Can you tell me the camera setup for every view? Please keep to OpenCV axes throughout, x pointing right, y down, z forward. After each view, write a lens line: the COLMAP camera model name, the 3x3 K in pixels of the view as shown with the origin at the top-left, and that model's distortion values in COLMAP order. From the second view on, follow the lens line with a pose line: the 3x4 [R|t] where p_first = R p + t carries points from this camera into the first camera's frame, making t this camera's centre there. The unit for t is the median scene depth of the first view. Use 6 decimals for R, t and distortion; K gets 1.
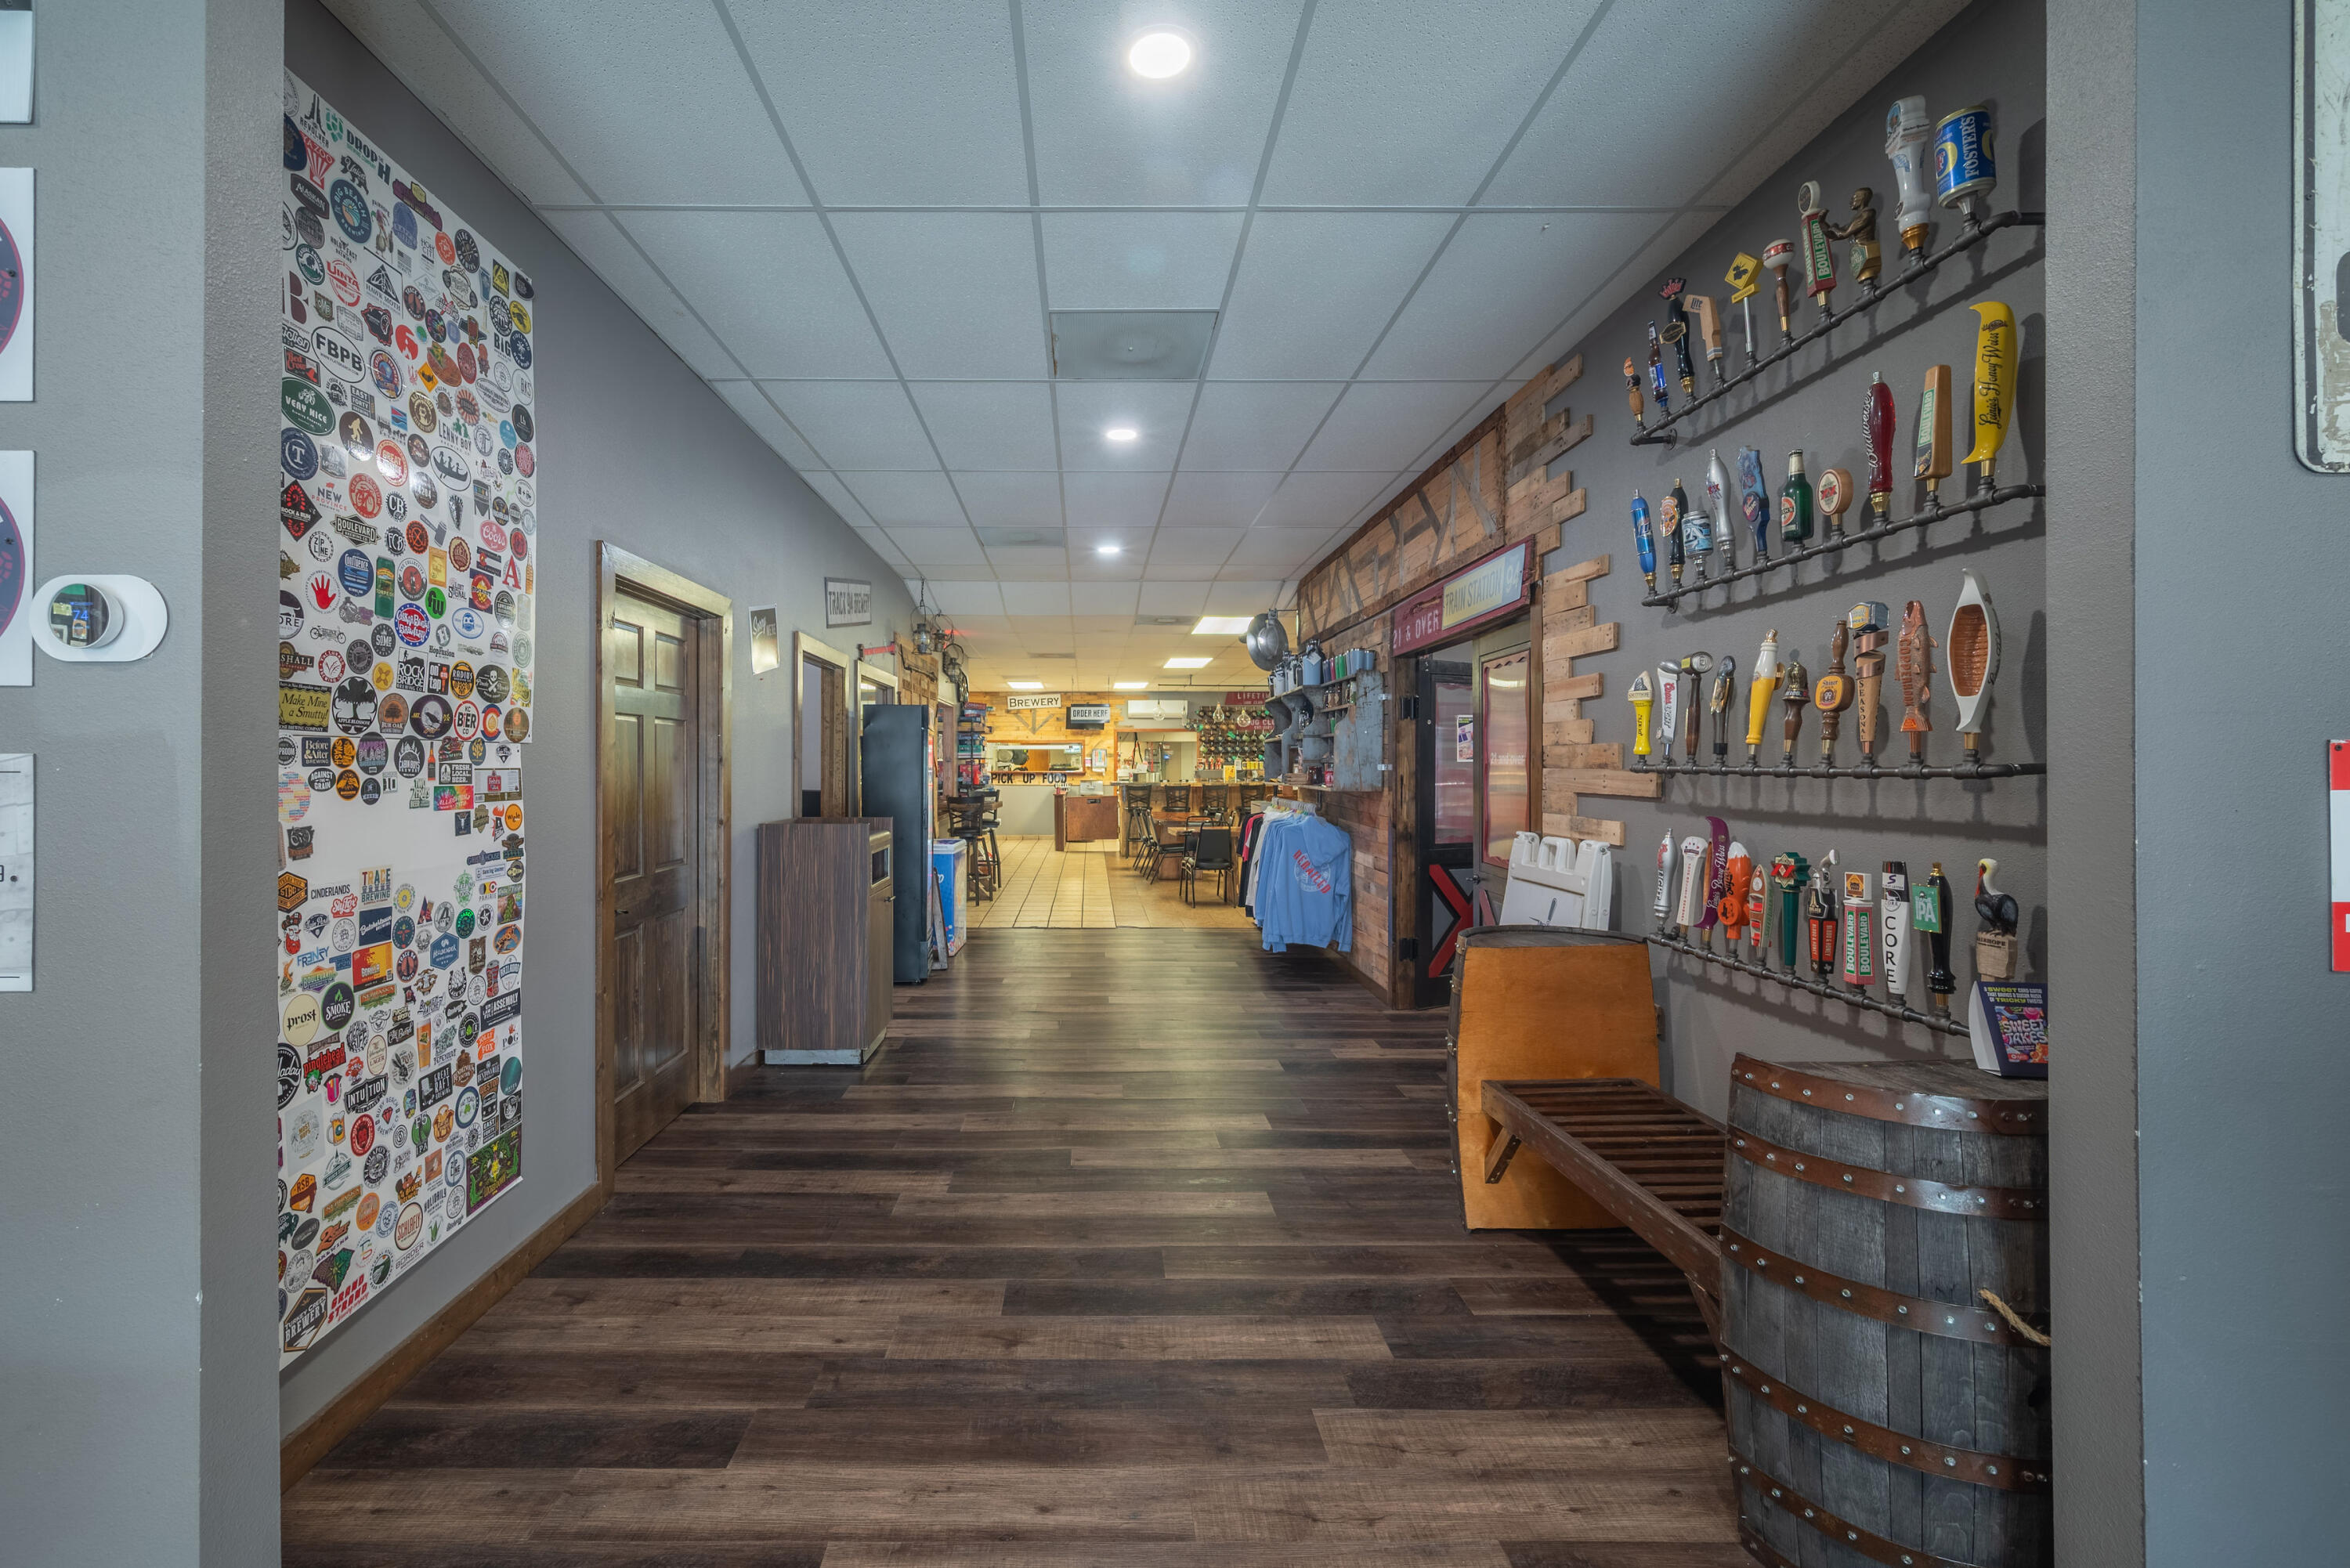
lens RADIAL K [[995.6, 0, 1098.4], [0, 995.6, 756.7], [0, 0, 1]] dist [-0.002033, -0.000171]
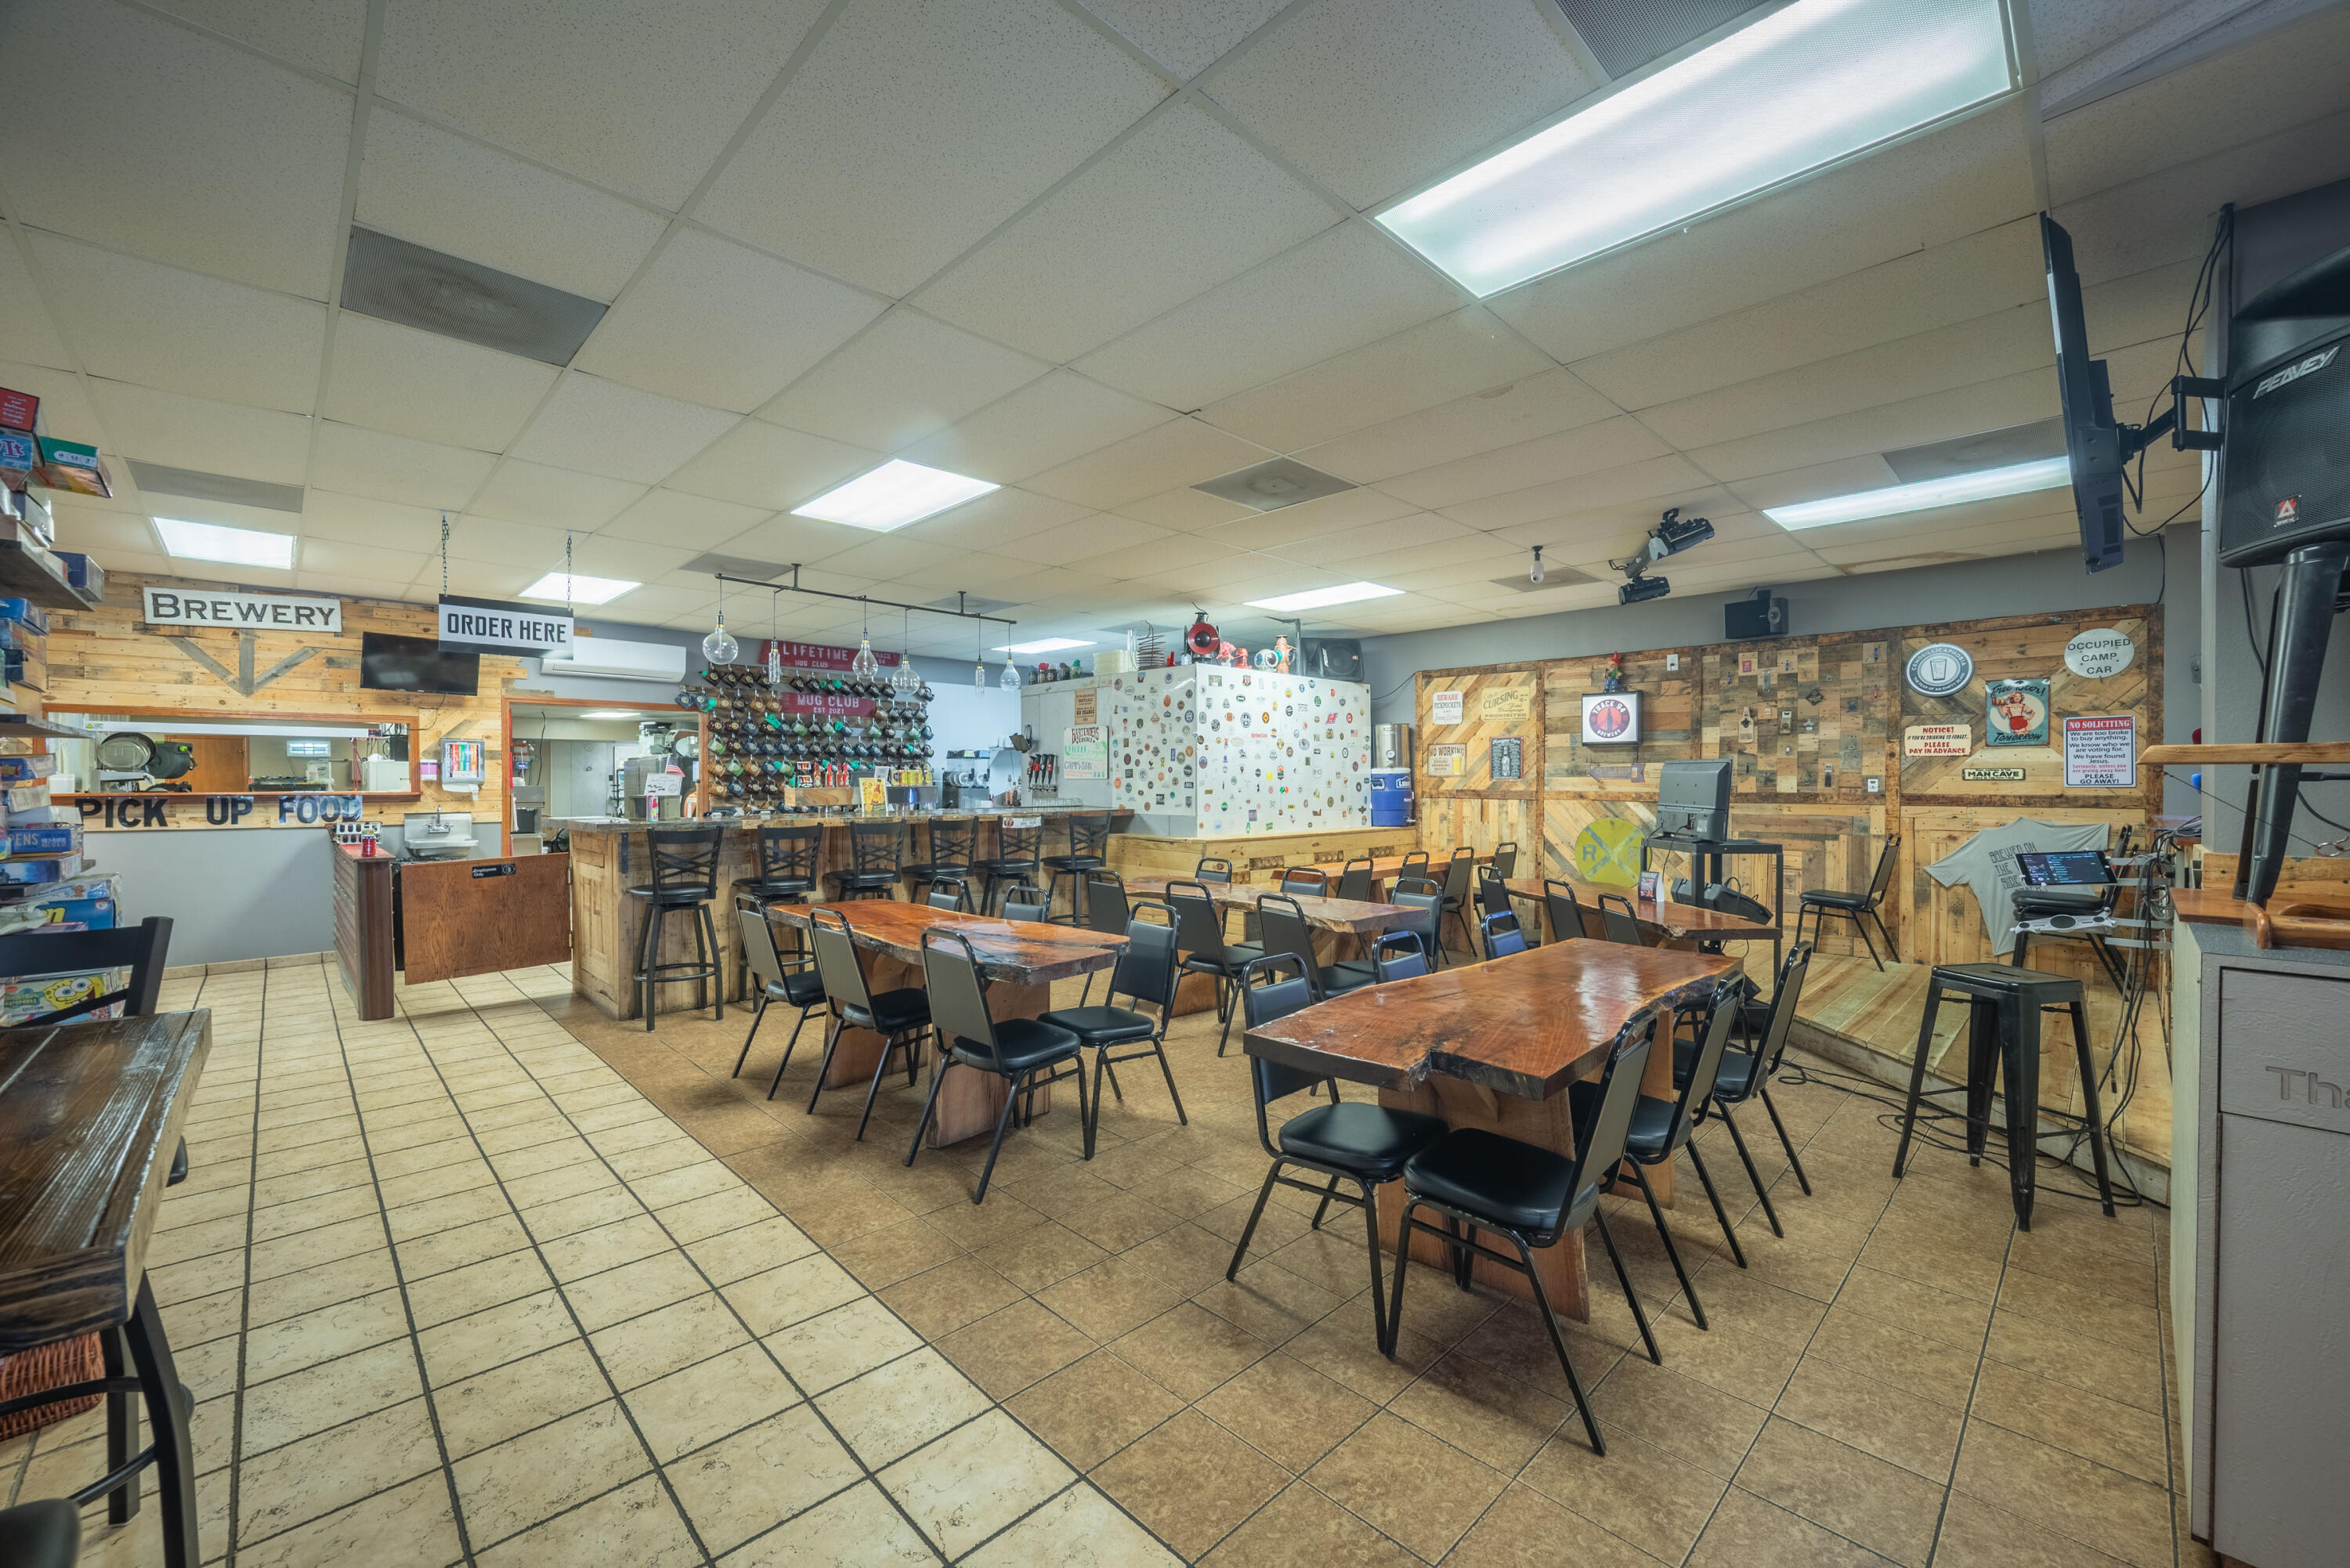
lens RADIAL K [[930.4, 0, 1172.6], [0, 930.4, 785.6], [0, 0, 1]] dist [0.002755, -0.000175]
pose [[0.709698, -0.004385, 0.704492, -0.065113], [-0.007744, 0.999872, 0.014024, 0.004075], [-0.704464, -0.015408, 0.709573, 0.495610]]
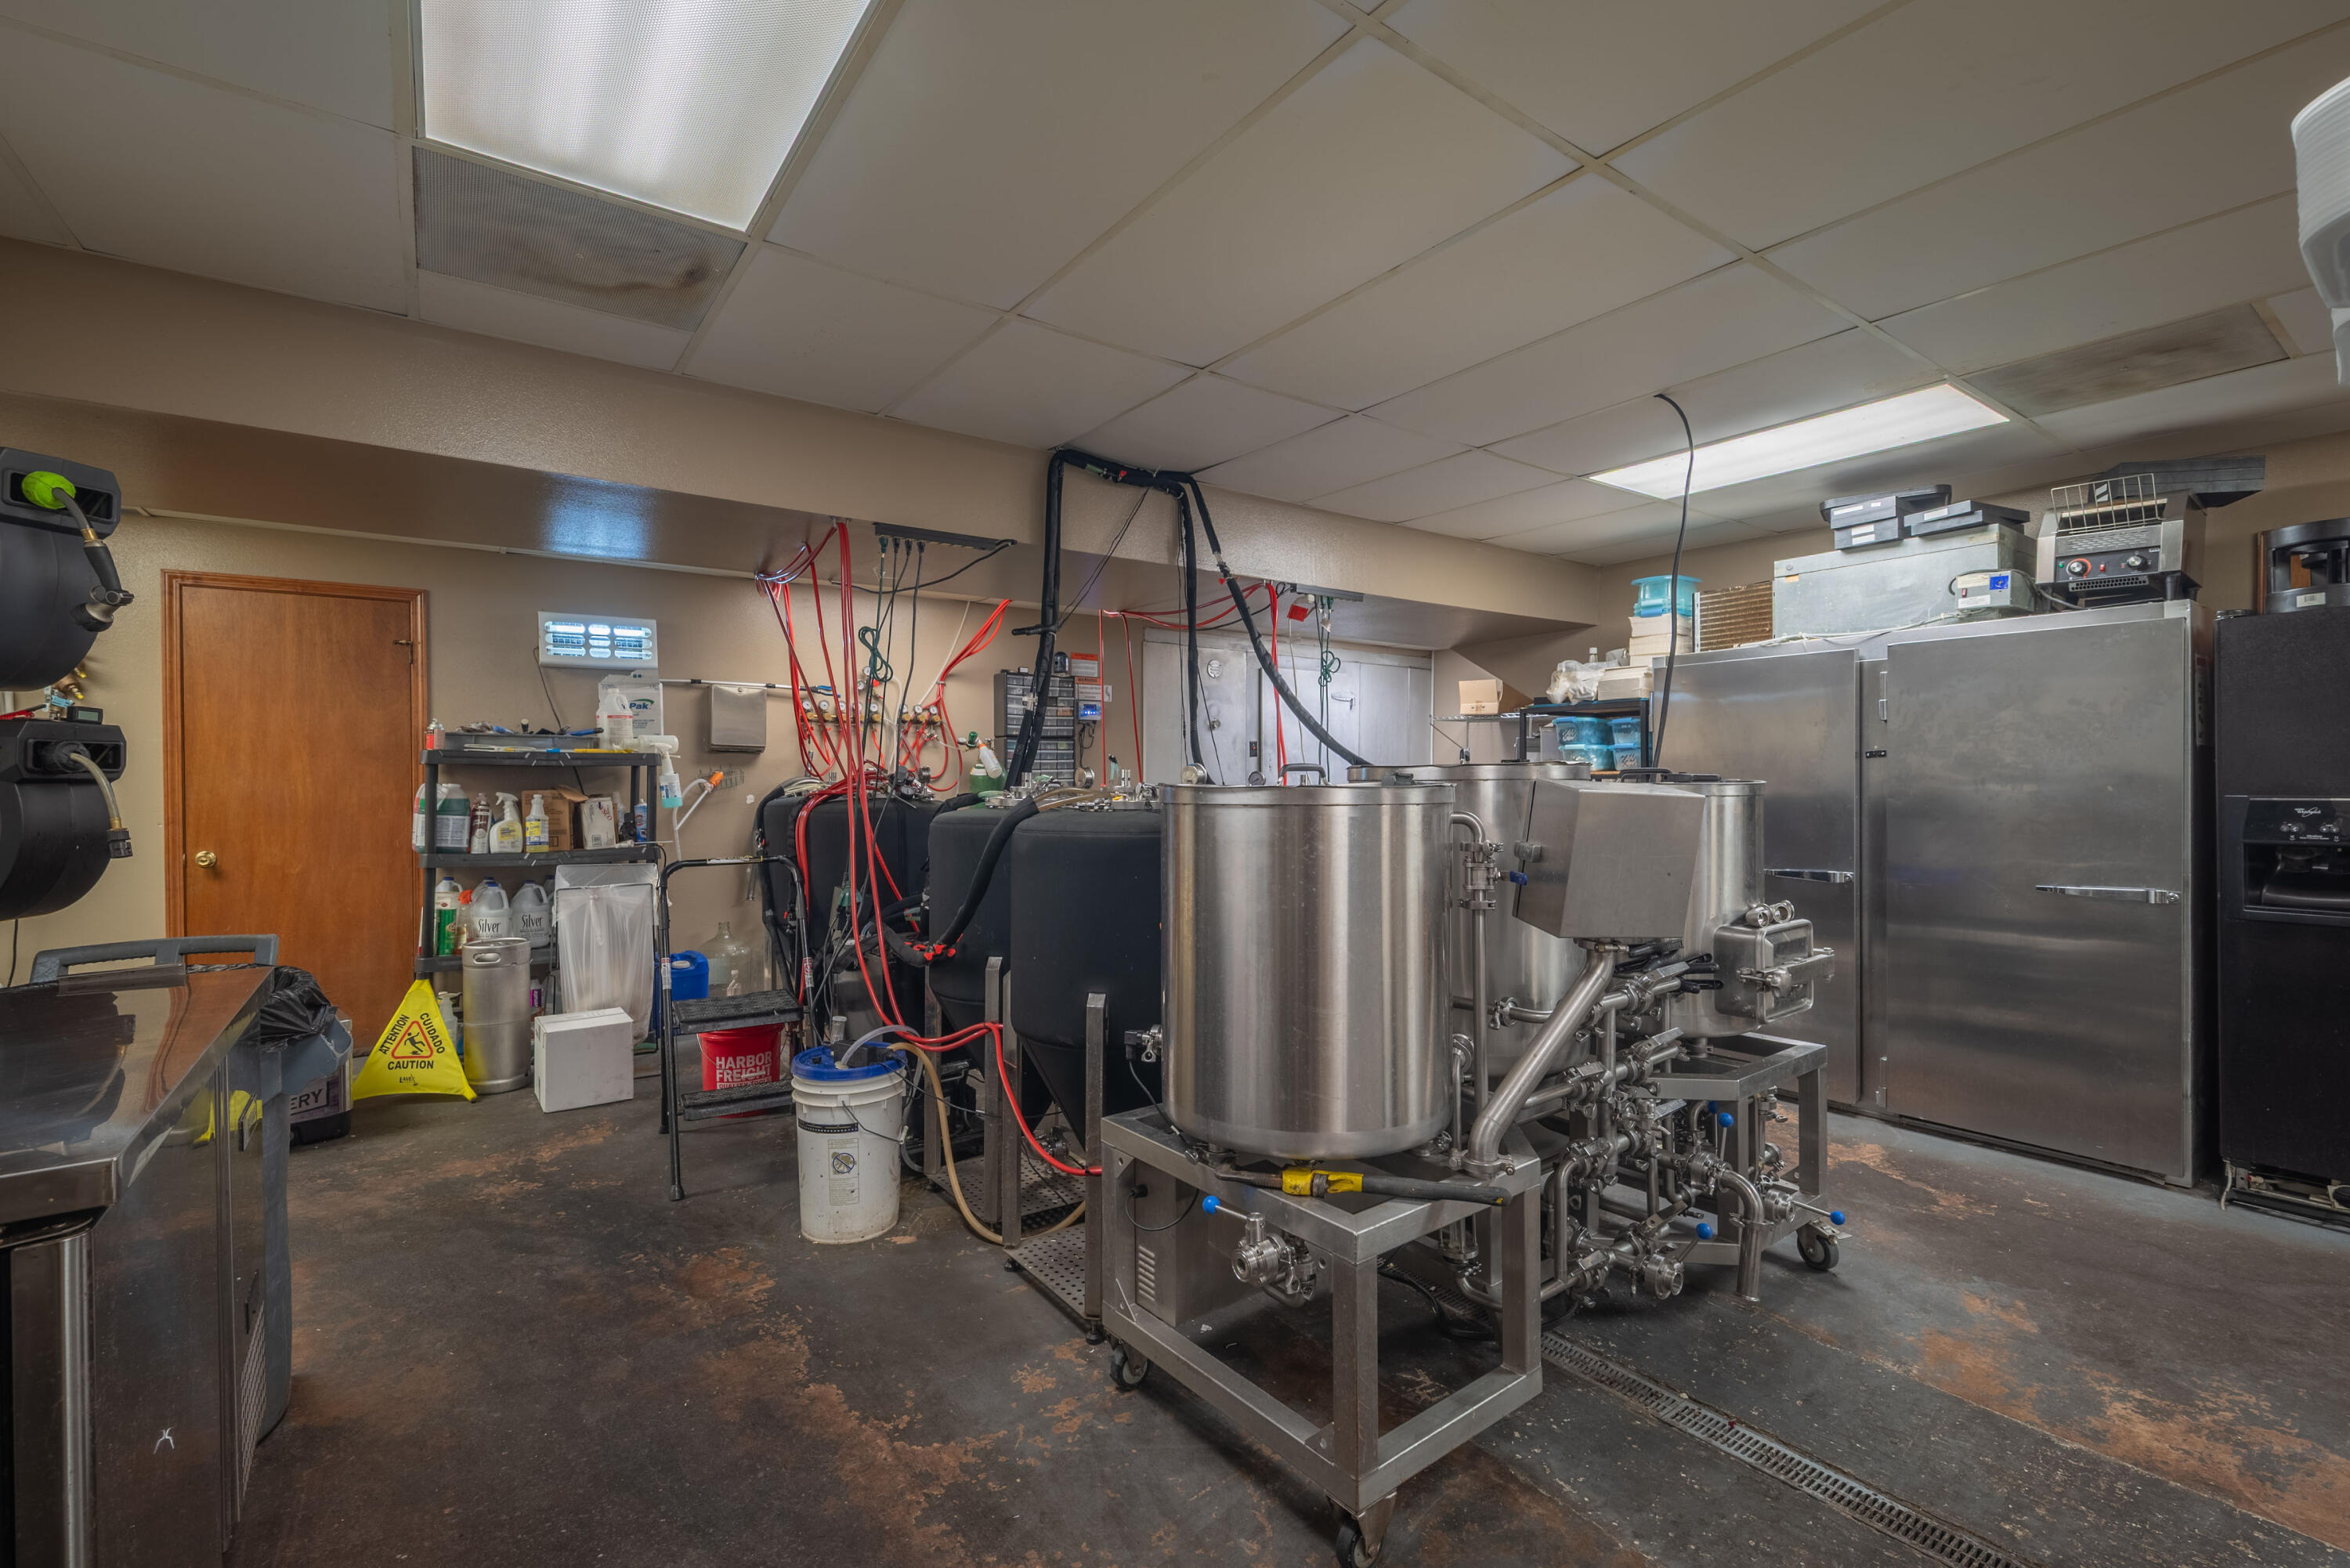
lens RADIAL K [[1026.5, 0, 1175.5], [0, 1026.5, 780.7], [0, 0, 1]] dist [-0.002643, -0.000220]
pose [[0.812654, -0.000560, 0.582747, -0.062372], [-0.008972, 0.999869, 0.013472, 0.020960], [-0.582678, -0.016177, 0.812542, 1.238322]]
